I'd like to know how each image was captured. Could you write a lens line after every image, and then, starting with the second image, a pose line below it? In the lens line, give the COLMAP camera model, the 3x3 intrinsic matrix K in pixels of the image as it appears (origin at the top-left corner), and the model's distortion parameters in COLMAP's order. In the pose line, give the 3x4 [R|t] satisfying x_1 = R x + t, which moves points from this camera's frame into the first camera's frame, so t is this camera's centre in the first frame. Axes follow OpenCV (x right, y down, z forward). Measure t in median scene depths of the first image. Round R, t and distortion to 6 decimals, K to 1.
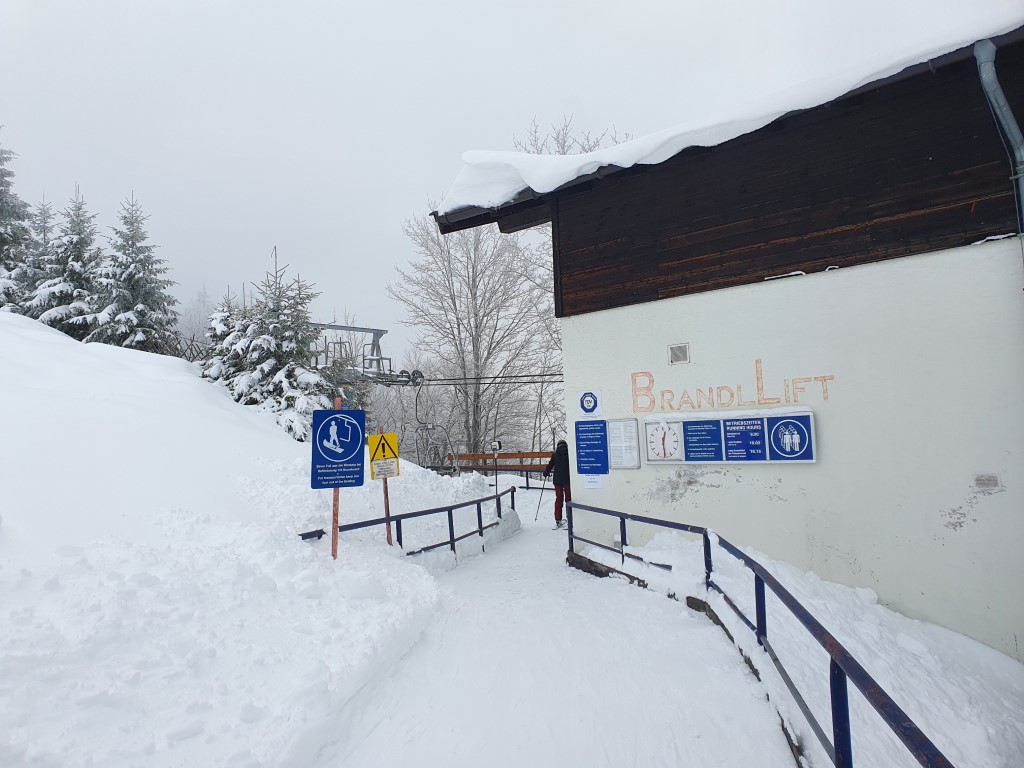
lens RADIAL K [[785.1, 0, 511.6], [0, 785.1, 383.6], [0, 0, 1]] dist [-0.005396, -0.001223]
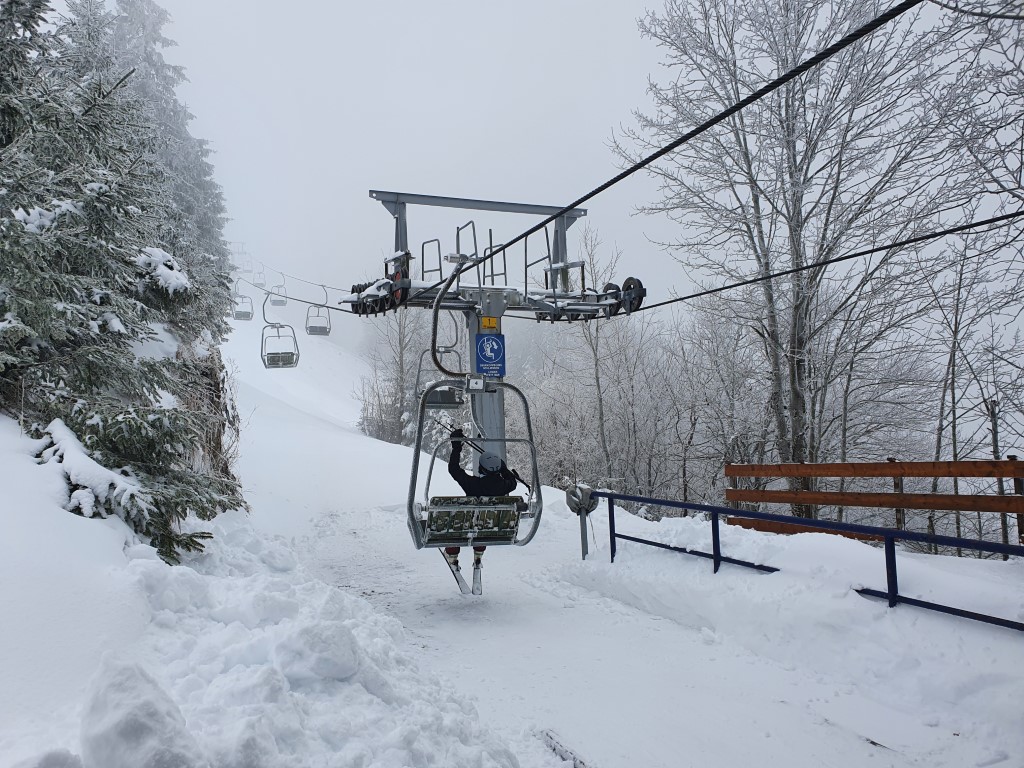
lens RADIAL K [[785.1, 0, 511.8], [0, 785.1, 386.6], [0, 0, 1]] dist [-0.005396, -0.001223]
pose [[0.883119, -0.043216, -0.467154, 0.025117], [0.036317, 0.999058, -0.023766, 0.052147], [0.467740, 0.004023, 0.883857, 0.559843]]
